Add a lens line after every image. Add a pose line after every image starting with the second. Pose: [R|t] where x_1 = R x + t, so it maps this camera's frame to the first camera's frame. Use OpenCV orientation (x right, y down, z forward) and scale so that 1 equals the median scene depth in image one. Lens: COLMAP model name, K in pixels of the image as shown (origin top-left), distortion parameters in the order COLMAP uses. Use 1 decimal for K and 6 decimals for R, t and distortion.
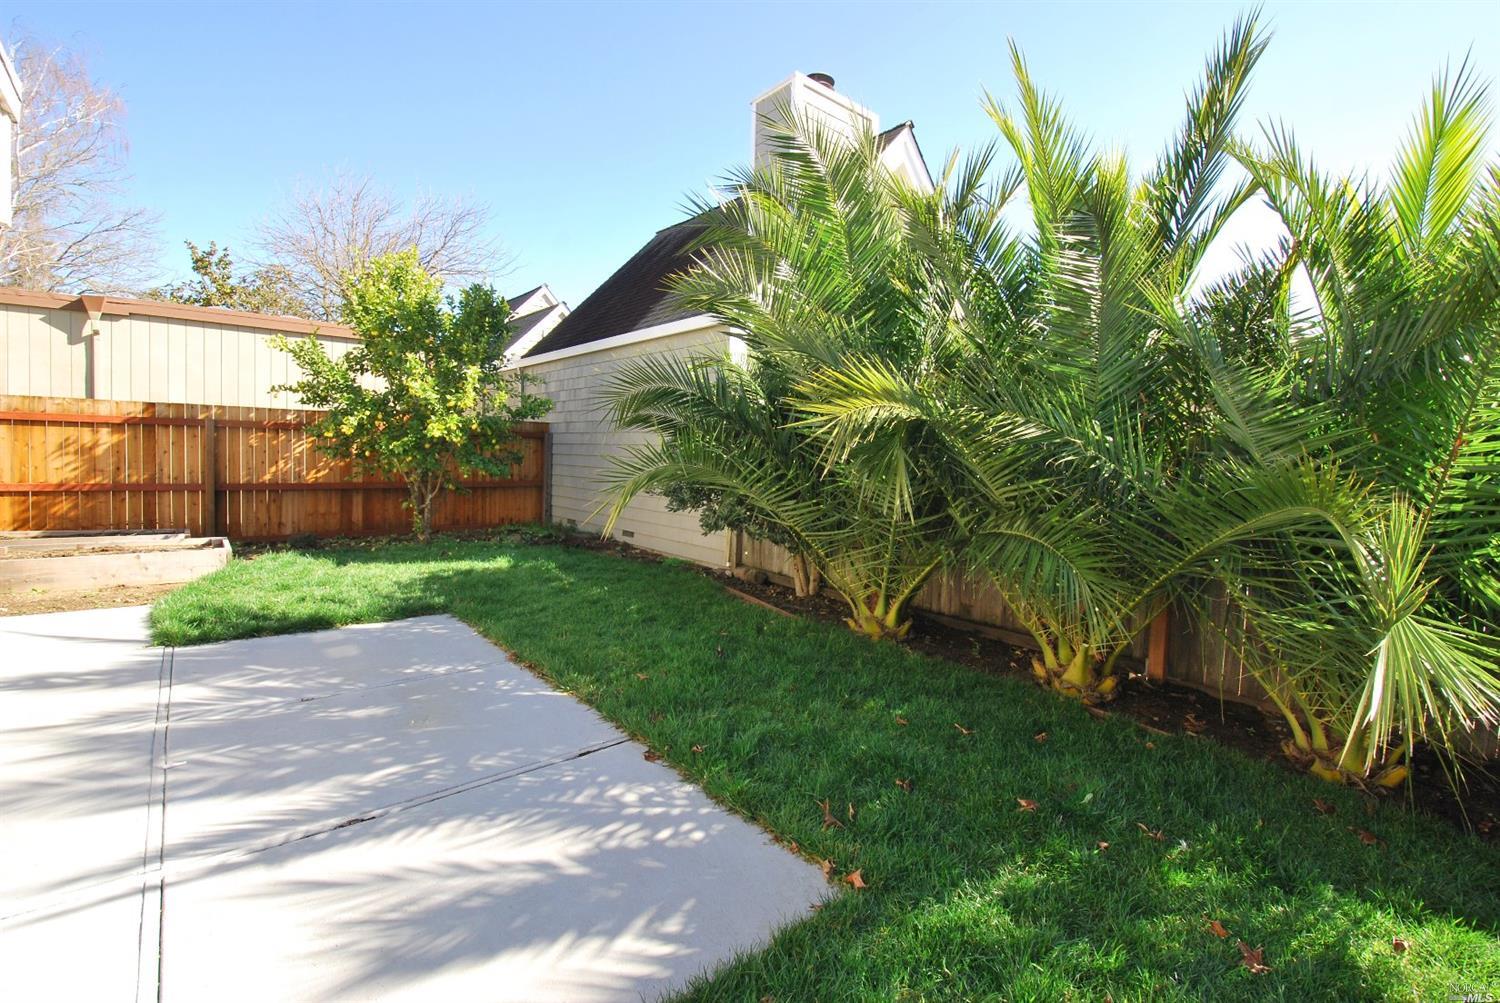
lens RADIAL K [[655.3, 0, 743.9], [0, 655.3, 487.2], [0, 0, 1]] dist [0.003457, -0.014290]
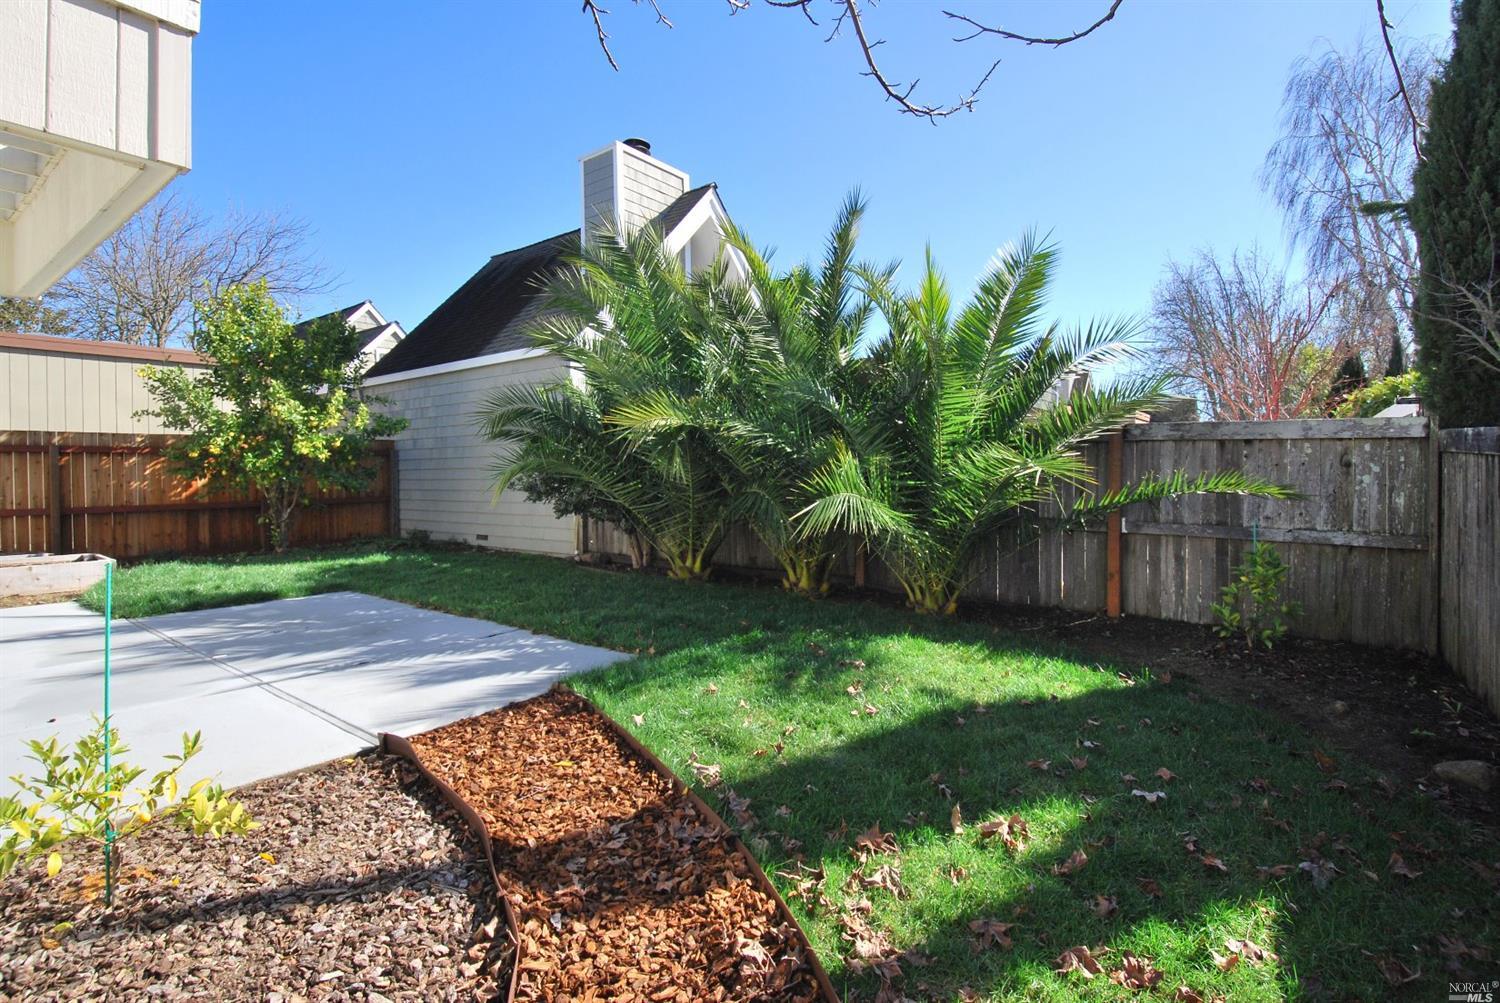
lens RADIAL K [[711.3, 0, 758.0], [0, 711.3, 499.8], [0, 0, 1]] dist [-0.020657, -0.003520]
pose [[0.971053, -0.046597, 0.234274, -0.001637], [0.049098, 0.998782, -0.004850, 0.046704], [-0.233763, 0.016212, 0.972159, -0.358762]]
